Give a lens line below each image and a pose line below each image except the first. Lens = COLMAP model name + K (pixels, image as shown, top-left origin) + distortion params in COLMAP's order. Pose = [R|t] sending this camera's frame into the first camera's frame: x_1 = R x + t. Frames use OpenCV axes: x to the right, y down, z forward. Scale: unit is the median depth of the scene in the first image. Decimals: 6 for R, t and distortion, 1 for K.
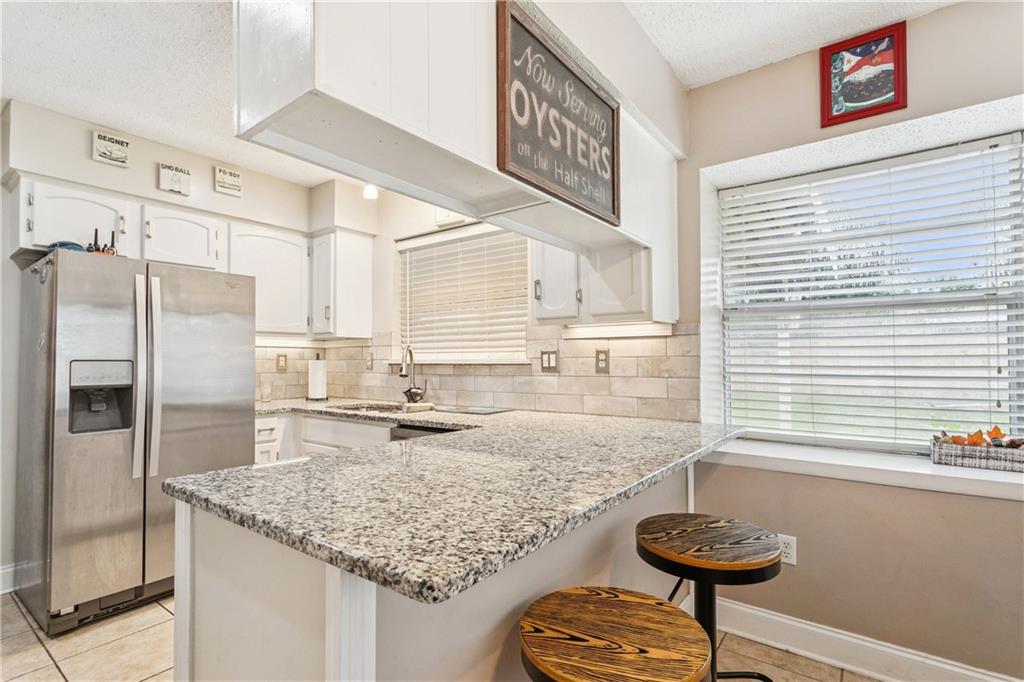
lens RADIAL K [[486.3, 0, 512.0], [0, 486.3, 341.0], [0, 0, 1]] dist [0.001396, -0.000037]
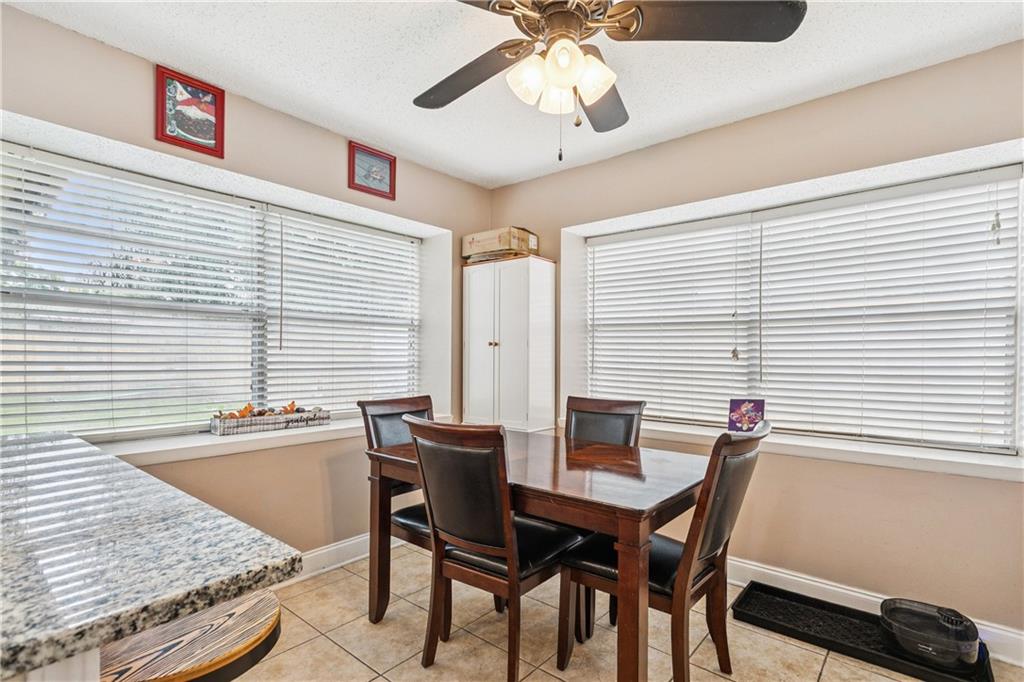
lens RADIAL K [[493.0, 0, 512.2], [0, 493.0, 341.6], [0, 0, 1]] dist [0.001891, 0.000462]
pose [[0.055139, 0.031158, 0.997992, -0.428354], [-0.040534, 0.998759, -0.028942, 0.005831], [-0.997656, -0.038857, 0.056334, 0.154738]]
